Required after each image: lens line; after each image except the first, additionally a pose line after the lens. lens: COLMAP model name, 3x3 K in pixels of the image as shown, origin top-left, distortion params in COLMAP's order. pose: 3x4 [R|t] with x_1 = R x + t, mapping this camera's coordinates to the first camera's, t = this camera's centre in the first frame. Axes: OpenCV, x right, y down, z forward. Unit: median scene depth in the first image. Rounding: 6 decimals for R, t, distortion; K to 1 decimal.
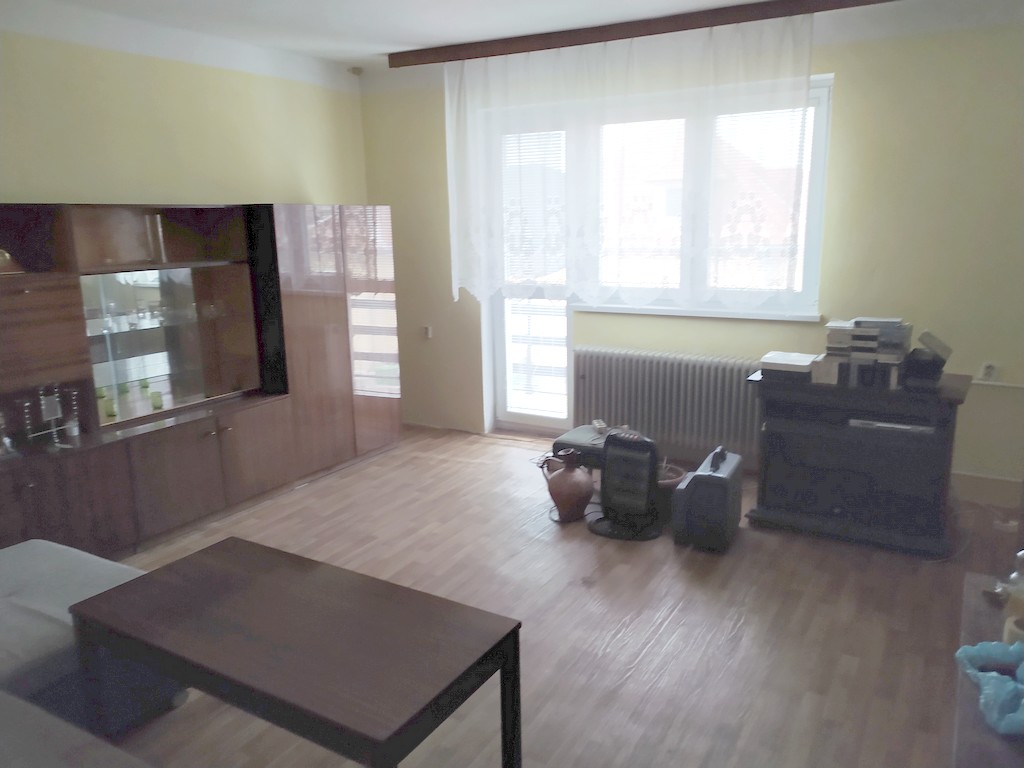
lens RADIAL K [[780.0, 0, 513.8], [0, 780.0, 385.4], [0, 0, 1]] dist [0.001651, 0.001959]
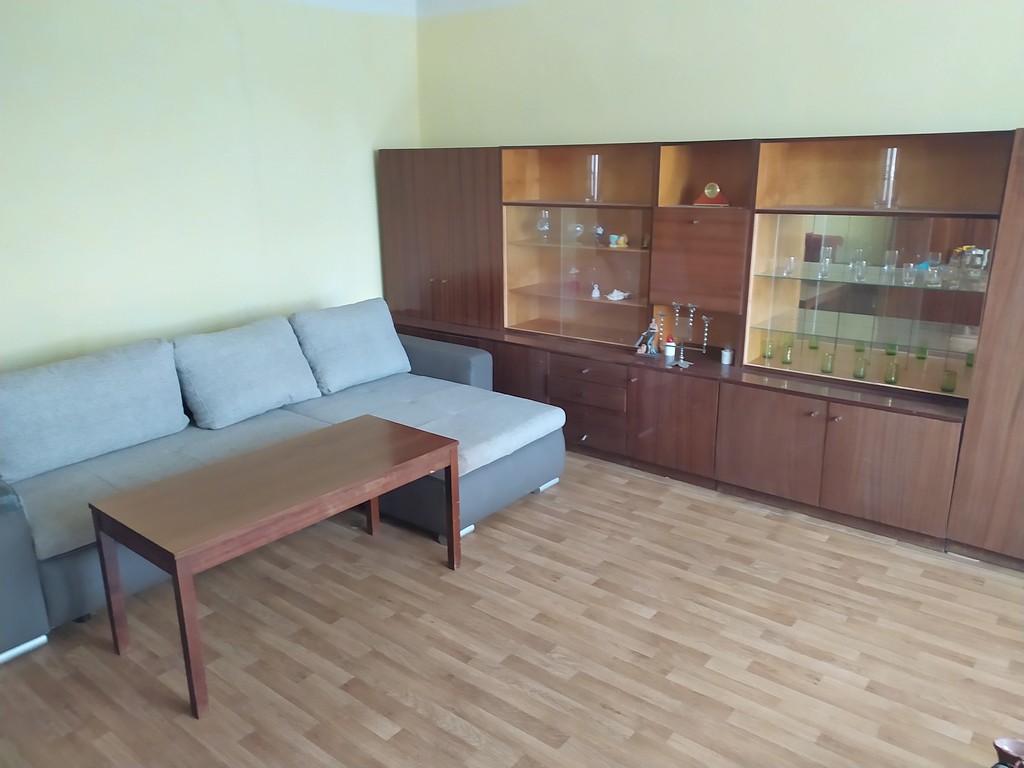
lens RADIAL K [[780.0, 0, 513.4], [0, 780.0, 384.0], [0, 0, 1]] dist [0.001651, 0.001959]
pose [[-0.154789, 0.294722, -0.942963, 0.439567], [-0.193786, 0.926868, 0.321502, -0.175175], [0.968756, 0.232498, -0.086356, 0.733433]]
